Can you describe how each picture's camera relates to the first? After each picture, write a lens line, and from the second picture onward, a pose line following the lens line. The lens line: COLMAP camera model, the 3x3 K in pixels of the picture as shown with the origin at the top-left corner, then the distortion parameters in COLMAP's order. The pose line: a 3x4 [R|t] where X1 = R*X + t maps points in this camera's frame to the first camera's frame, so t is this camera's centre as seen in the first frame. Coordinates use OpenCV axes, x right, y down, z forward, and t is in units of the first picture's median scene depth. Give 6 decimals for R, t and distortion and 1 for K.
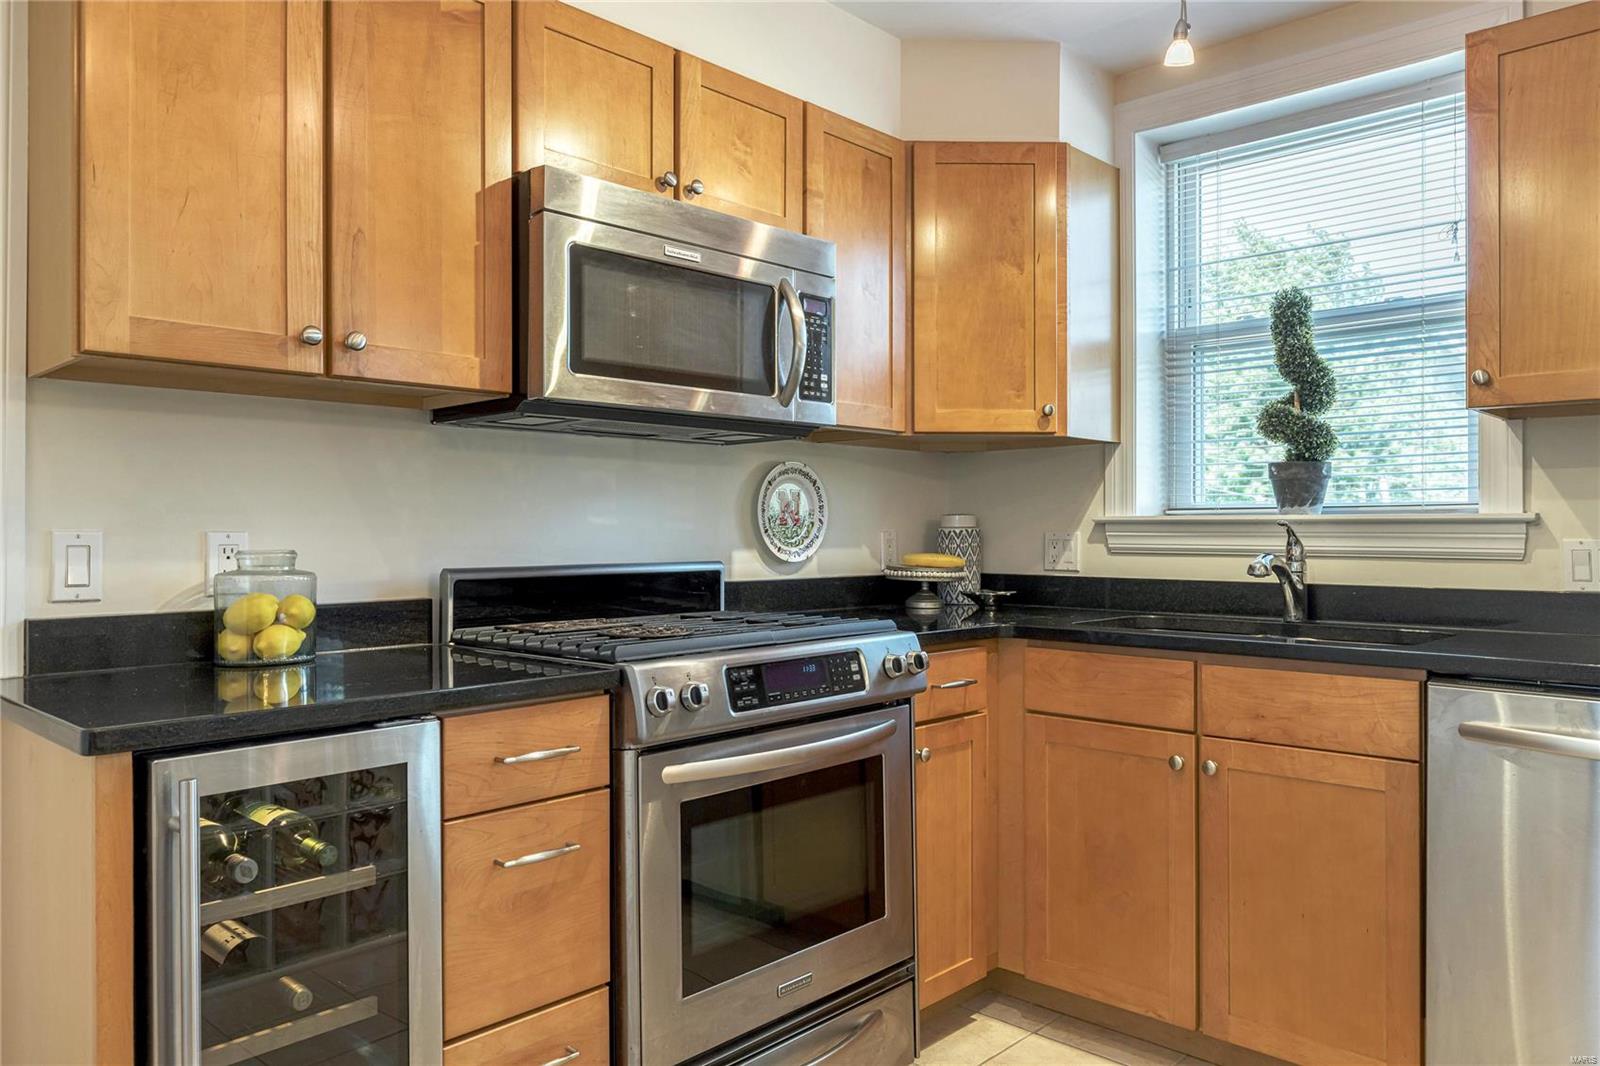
lens RADIAL K [[1120.0, 0, 805.4], [0, 1120.0, 535.6], [0, 0, 1]] dist [-0.002879, -0.000569]
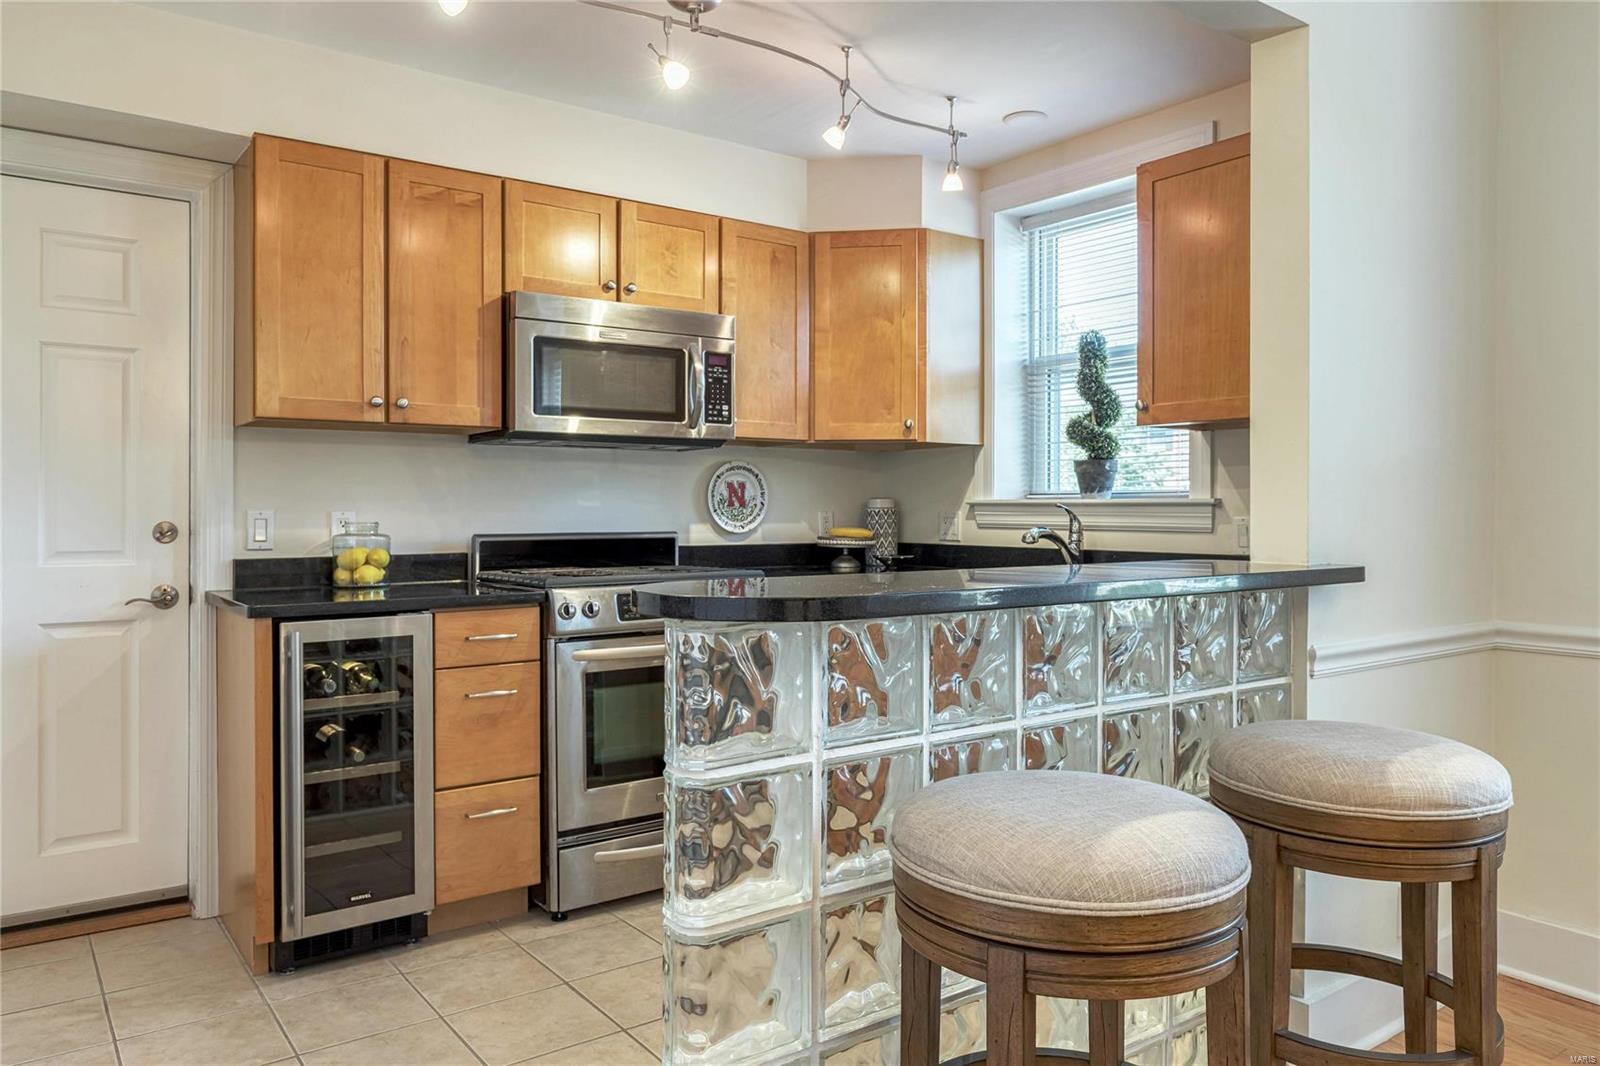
lens RADIAL K [[1127.5, 0, 802.4], [0, 1127.5, 524.0], [0, 0, 1]] dist [-0.007114, -0.002164]
pose [[0.984476, 0.003136, -0.175490, 0.375990], [-0.001538, 0.999956, 0.009237, -0.000685], [0.175511, -0.008824, 0.984438, -0.450324]]
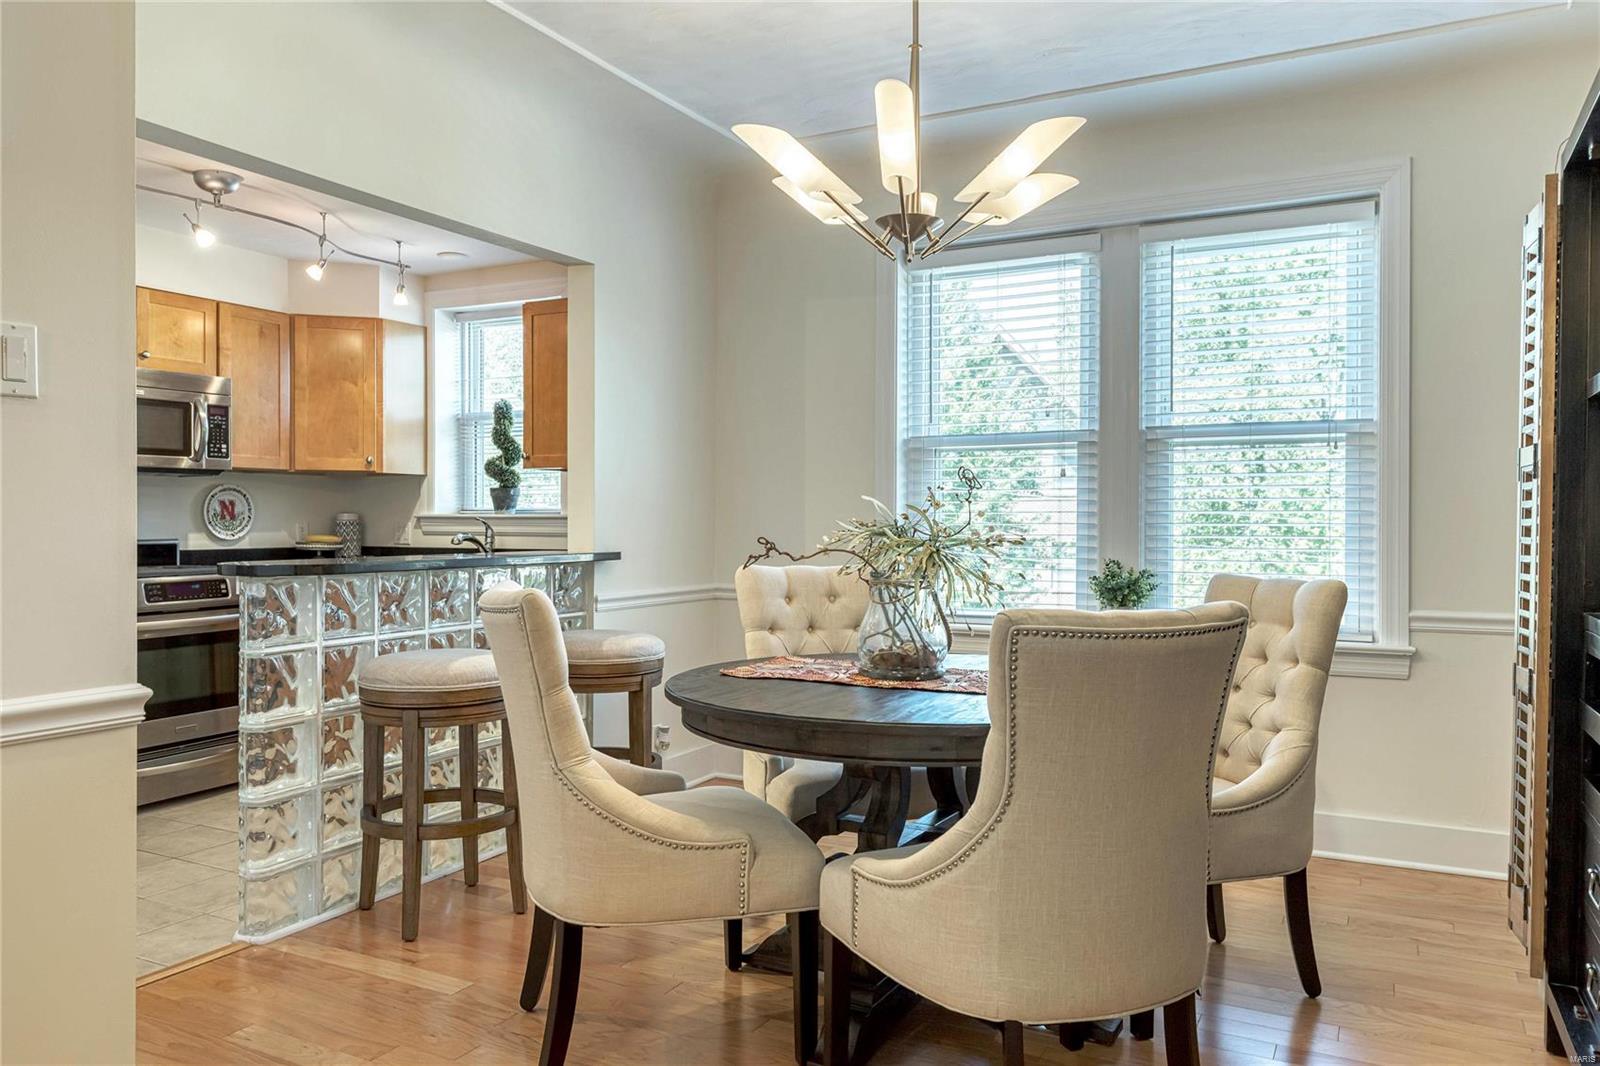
lens RADIAL K [[1127.5, 0, 802.4], [0, 1127.5, 524.0], [0, 0, 1]] dist [-0.007114, -0.002164]
pose [[0.960717, -0.000669, 0.277529, 0.445394], [0.000456, 1.000000, 0.000832, -0.003381], [-0.277529, -0.000672, 0.960717, -1.199388]]
